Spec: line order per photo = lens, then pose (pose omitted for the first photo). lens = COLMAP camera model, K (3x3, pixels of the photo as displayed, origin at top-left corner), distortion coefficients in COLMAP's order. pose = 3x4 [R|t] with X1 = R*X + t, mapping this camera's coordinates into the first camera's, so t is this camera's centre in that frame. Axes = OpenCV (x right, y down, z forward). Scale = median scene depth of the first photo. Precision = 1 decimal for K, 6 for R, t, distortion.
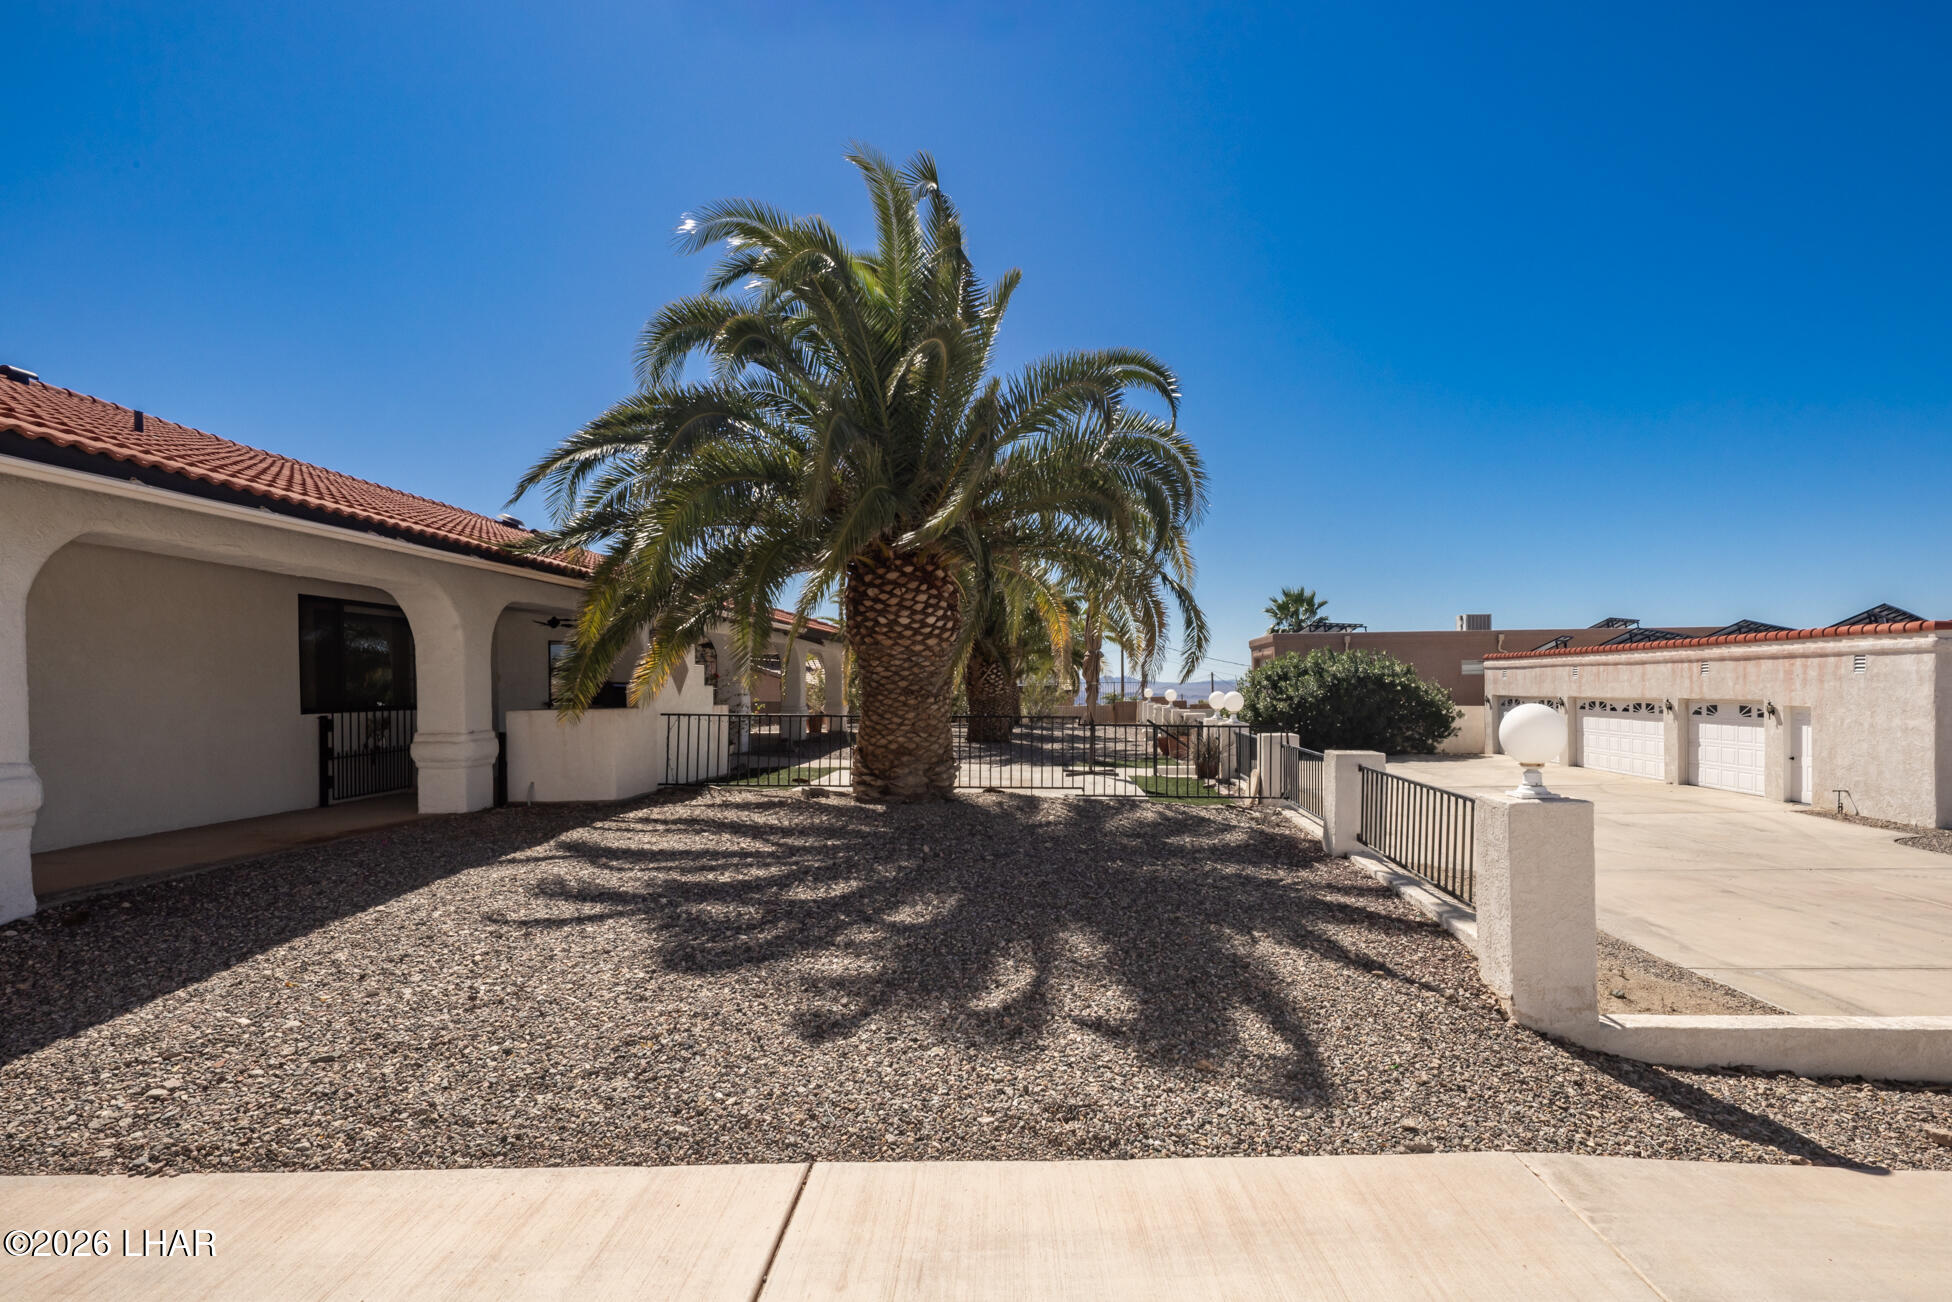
lens RADIAL K [[909.4, 0, 965.0], [0, 909.4, 691.1], [0, 0, 1]] dist [-0.000975, -0.002404]
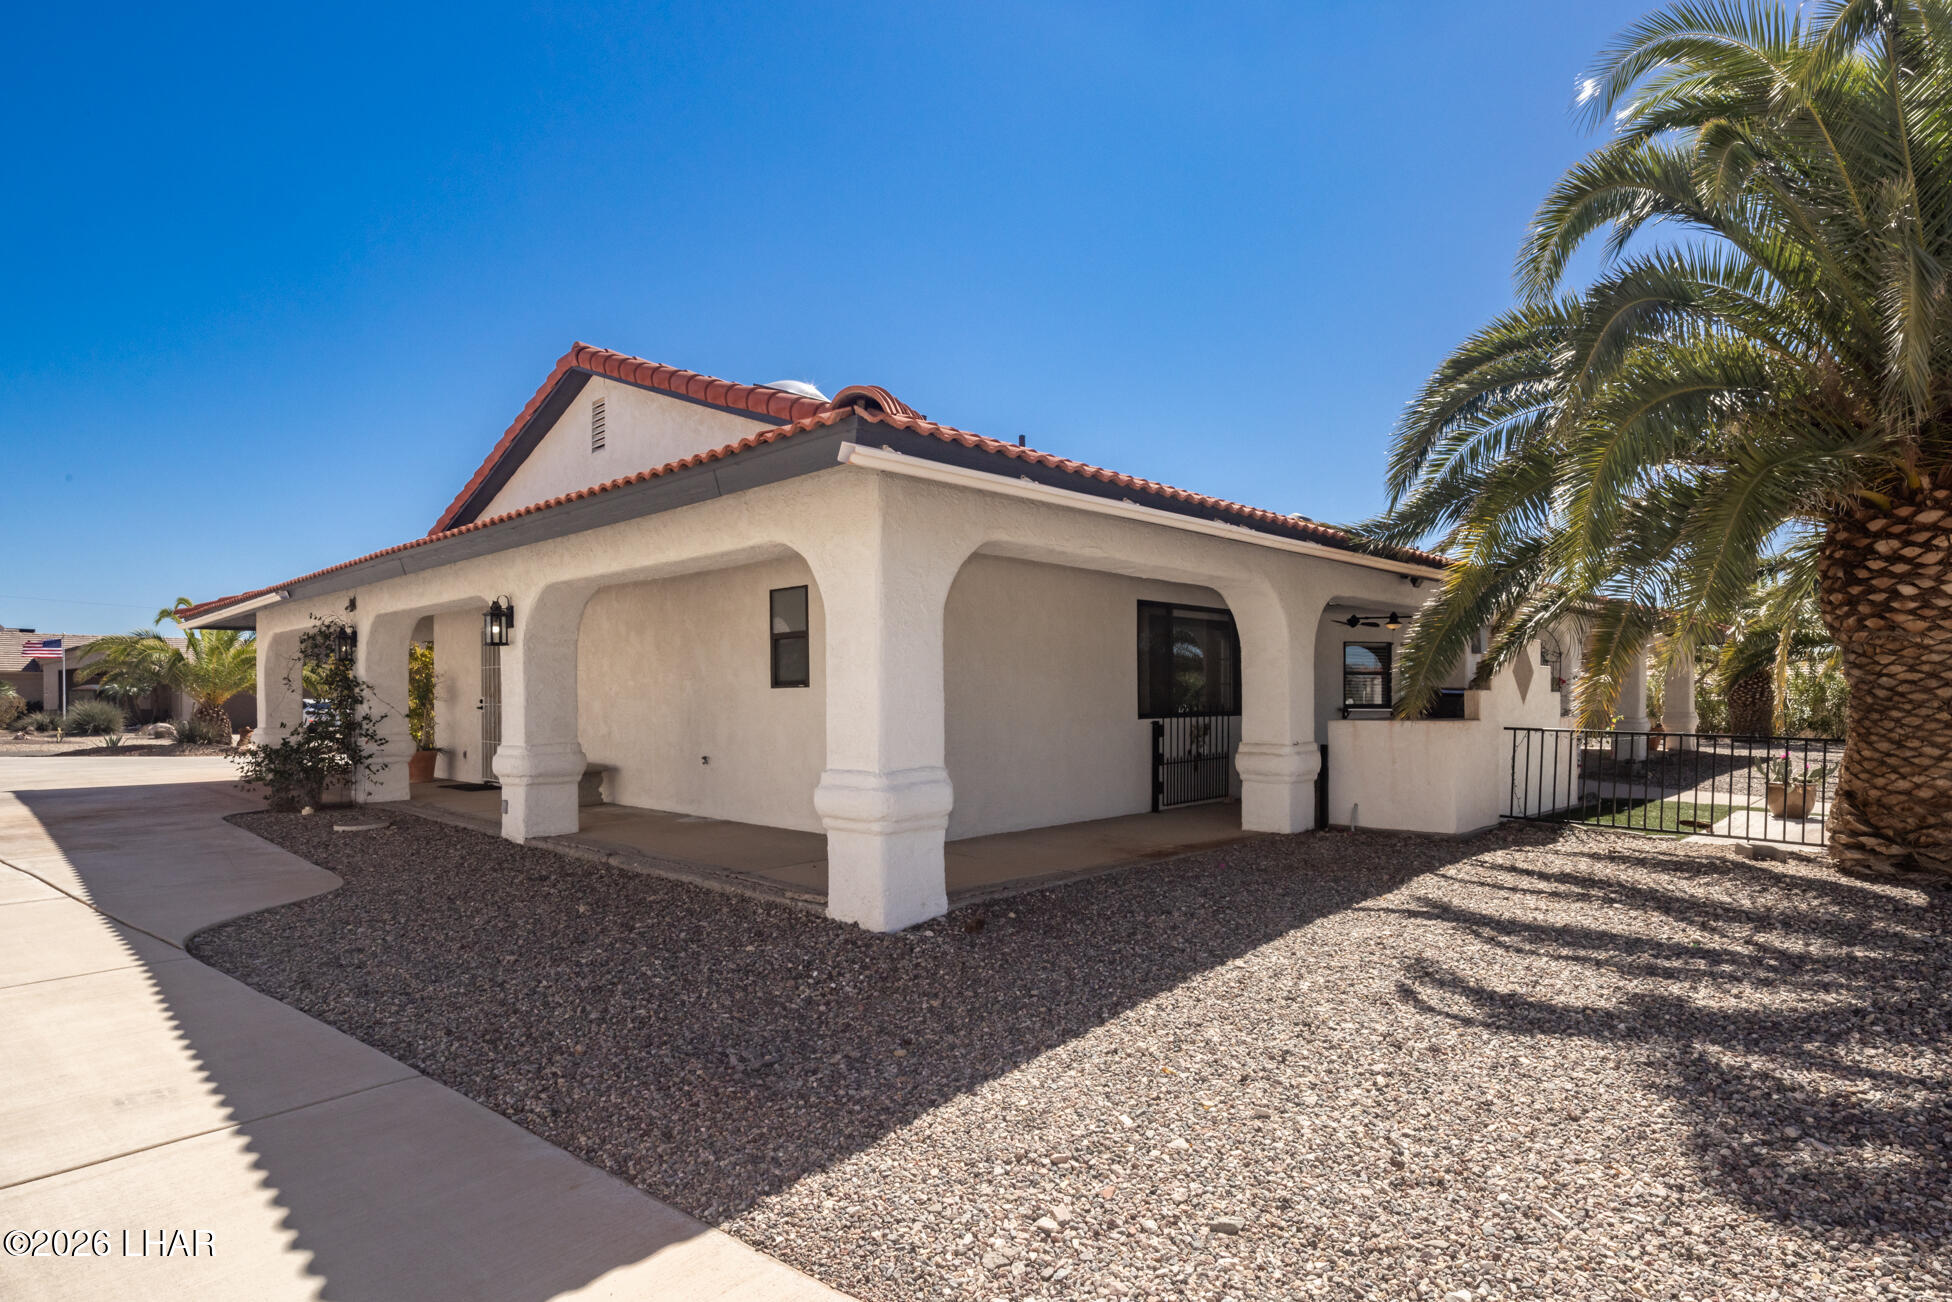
lens RADIAL K [[909.4, 0, 979.5], [0, 909.4, 656.5], [0, 0, 1]] dist [-0.000975, -0.002404]
pose [[0.715940, -0.019094, -0.697900, -0.173038], [-0.009559, 0.999264, -0.037146, -0.005201], [0.698096, 0.033266, 0.715231, 0.175779]]
